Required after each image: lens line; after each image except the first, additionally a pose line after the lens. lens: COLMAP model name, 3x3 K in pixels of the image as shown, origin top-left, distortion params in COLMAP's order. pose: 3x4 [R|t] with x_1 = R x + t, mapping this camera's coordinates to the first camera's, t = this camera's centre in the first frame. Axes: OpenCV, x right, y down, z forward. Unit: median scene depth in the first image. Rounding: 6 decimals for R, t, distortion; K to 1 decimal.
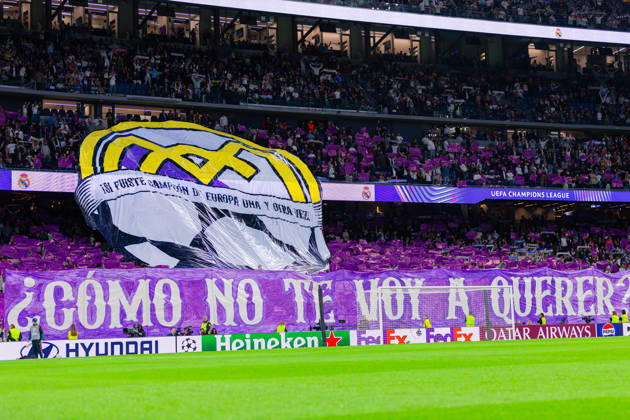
lens RADIAL K [[1243.5, 0, 315.2], [0, 1243.5, 210.5], [0, 0, 1]] dist [-0.017151, 0.000000]
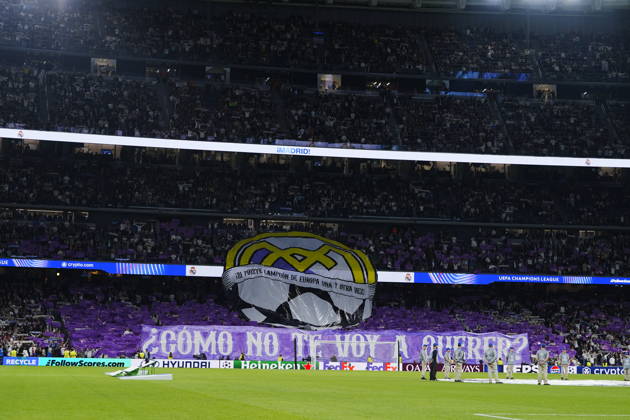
lens RADIAL K [[1243.5, 0, 308.3], [0, 1243.5, 210.3], [0, 0, 1]] dist [-0.017151, 0.000000]
pose [[0.945193, 0.009060, -0.326386, 0.627355], [-0.014896, 0.999771, -0.015383, -0.105314], [0.326172, 0.019402, 0.945111, -0.807831]]
